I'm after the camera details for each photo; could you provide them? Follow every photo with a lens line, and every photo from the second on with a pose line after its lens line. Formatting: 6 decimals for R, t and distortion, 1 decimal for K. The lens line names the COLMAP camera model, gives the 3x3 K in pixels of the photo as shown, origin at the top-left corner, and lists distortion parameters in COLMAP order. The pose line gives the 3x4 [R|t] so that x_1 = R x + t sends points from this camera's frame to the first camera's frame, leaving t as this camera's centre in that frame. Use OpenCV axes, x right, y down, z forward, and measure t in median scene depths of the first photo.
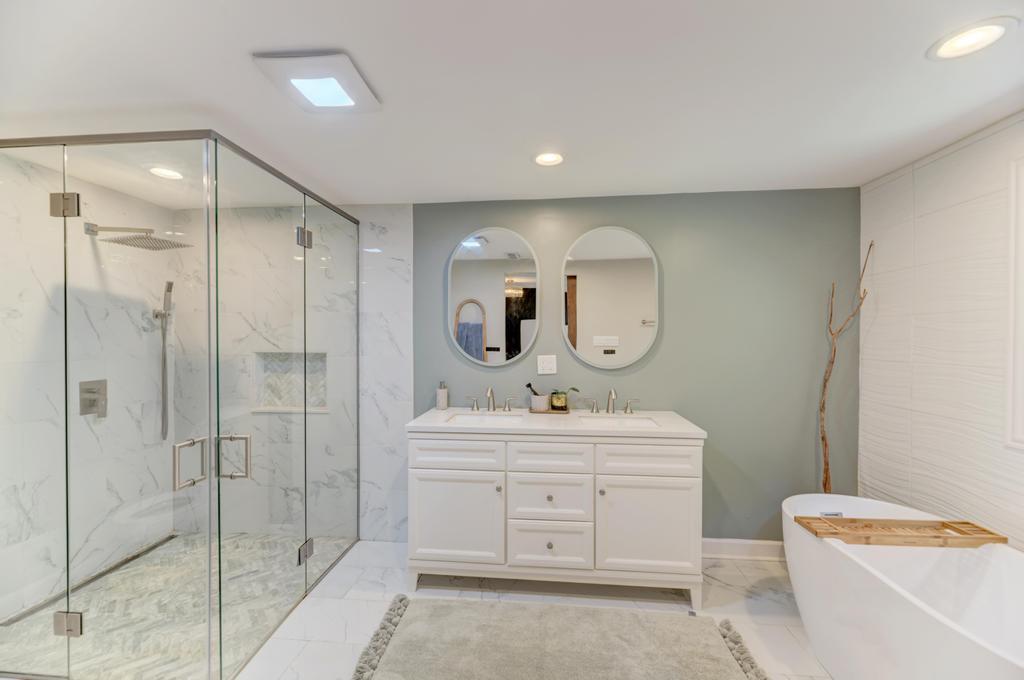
lens RADIAL K [[410.5, 0, 511.1], [0, 410.5, 342.3], [0, 0, 1]] dist [0.003477, 0.000027]
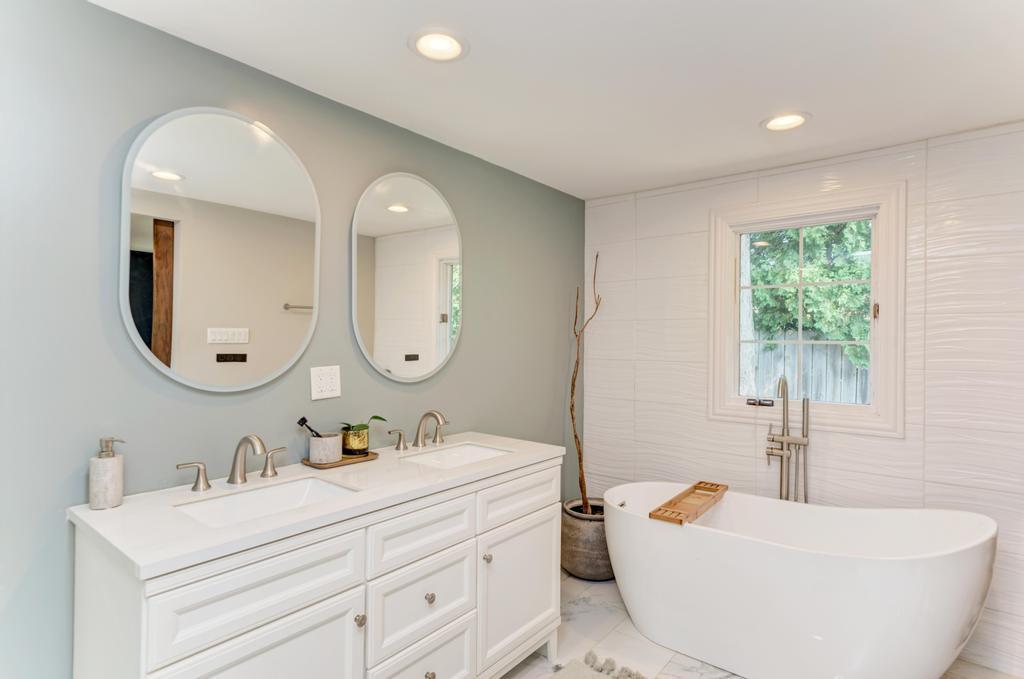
lens RADIAL K [[543.3, 0, 514.5], [0, 543.3, 334.0], [0, 0, 1]] dist [0.030091, -0.000052]
pose [[0.526906, 0.011601, 0.849844, -0.474143], [-0.007134, 0.999932, -0.009227, -0.009400], [-0.849894, -0.001201, 0.526953, 0.402088]]
